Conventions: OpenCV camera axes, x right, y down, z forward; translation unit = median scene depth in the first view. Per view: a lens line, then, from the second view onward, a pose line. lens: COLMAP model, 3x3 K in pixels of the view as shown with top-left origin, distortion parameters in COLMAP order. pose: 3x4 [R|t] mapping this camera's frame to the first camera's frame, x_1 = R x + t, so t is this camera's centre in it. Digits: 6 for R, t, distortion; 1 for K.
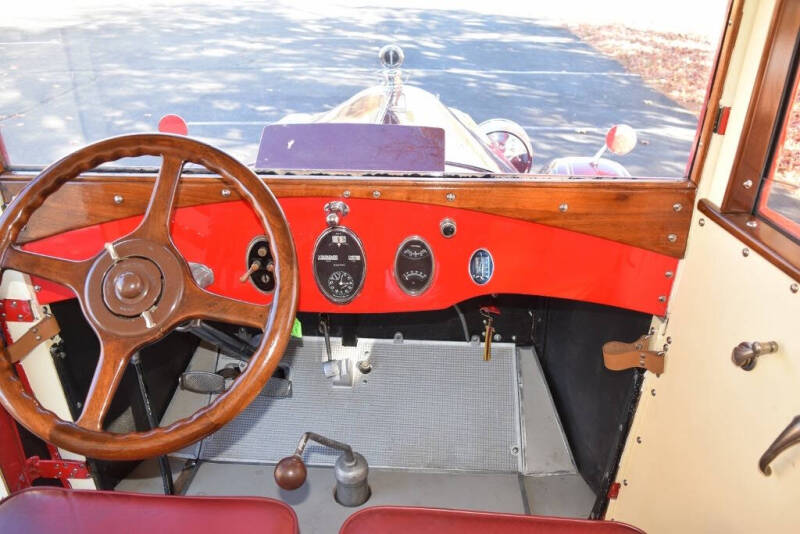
lens RADIAL K [[654.1, 0, 391.6], [0, 654.1, 268.0], [0, 0, 1]] dist [-0.093181, 0.028205]
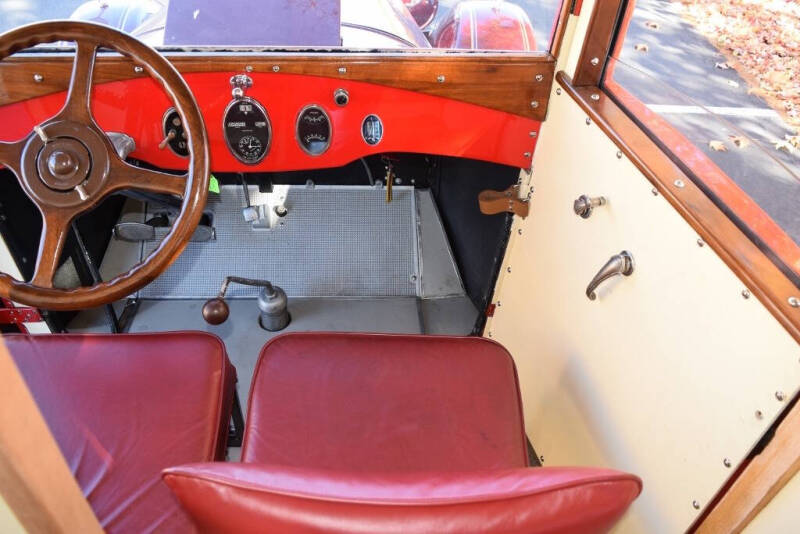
lens RADIAL K [[654.1, 0, 393.9], [0, 654.1, 259.2], [0, 0, 1]] dist [-0.093181, 0.028205]
pose [[0.994176, -0.039818, 0.100143, 0.052696], [0.012397, 0.965325, 0.260755, -0.083099], [-0.107053, -0.257995, 0.960197, -0.169077]]
